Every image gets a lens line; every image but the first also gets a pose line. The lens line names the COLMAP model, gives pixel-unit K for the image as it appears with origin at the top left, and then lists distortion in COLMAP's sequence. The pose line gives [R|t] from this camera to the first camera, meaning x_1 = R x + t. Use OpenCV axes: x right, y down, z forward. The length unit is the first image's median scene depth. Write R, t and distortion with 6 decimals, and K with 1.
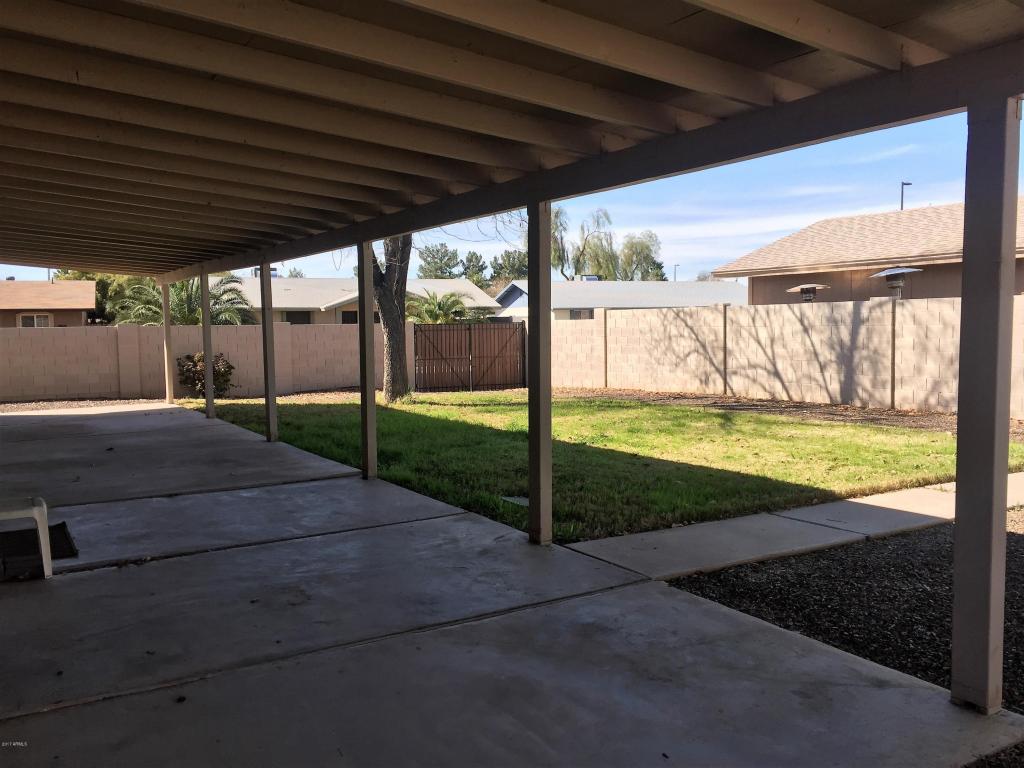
lens RADIAL K [[865.2, 0, 500.8], [0, 865.2, 385.5], [0, 0, 1]] dist [0.070190, -0.083938]
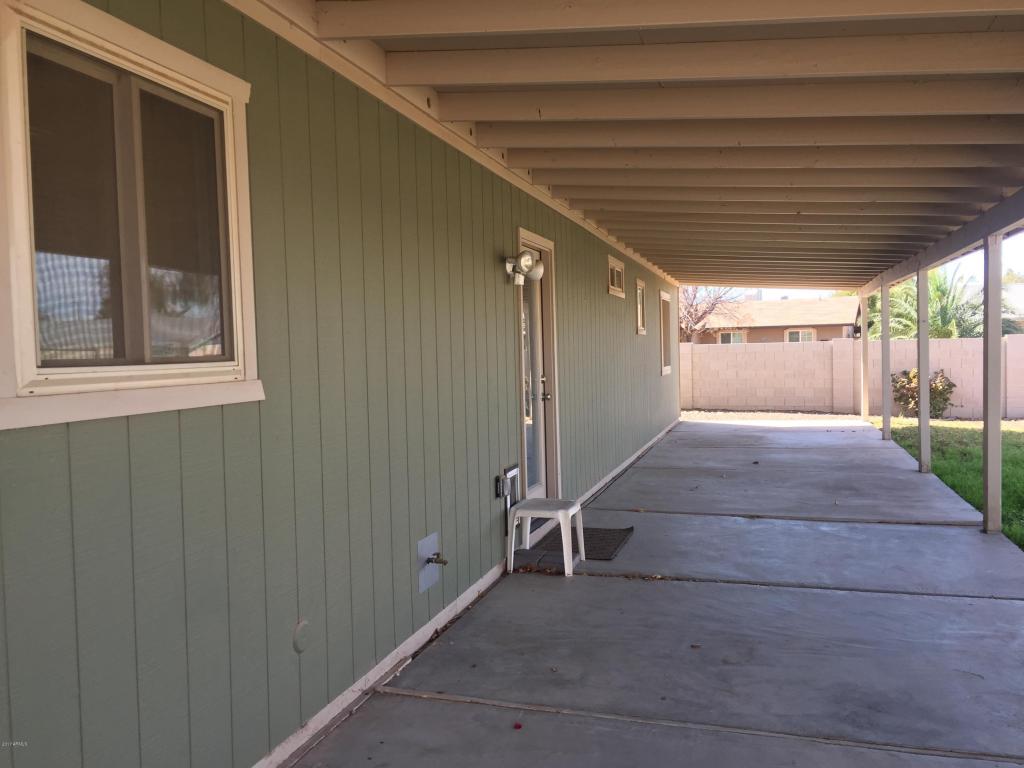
lens RADIAL K [[865.2, 0, 513.3], [0, 865.2, 387.2], [0, 0, 1]] dist [0.070190, -0.083938]
pose [[0.679351, 0.033157, -0.733064, 0.099810], [-0.042975, 0.999062, 0.005361, -0.008361], [0.732554, 0.027861, 0.680138, 0.093033]]
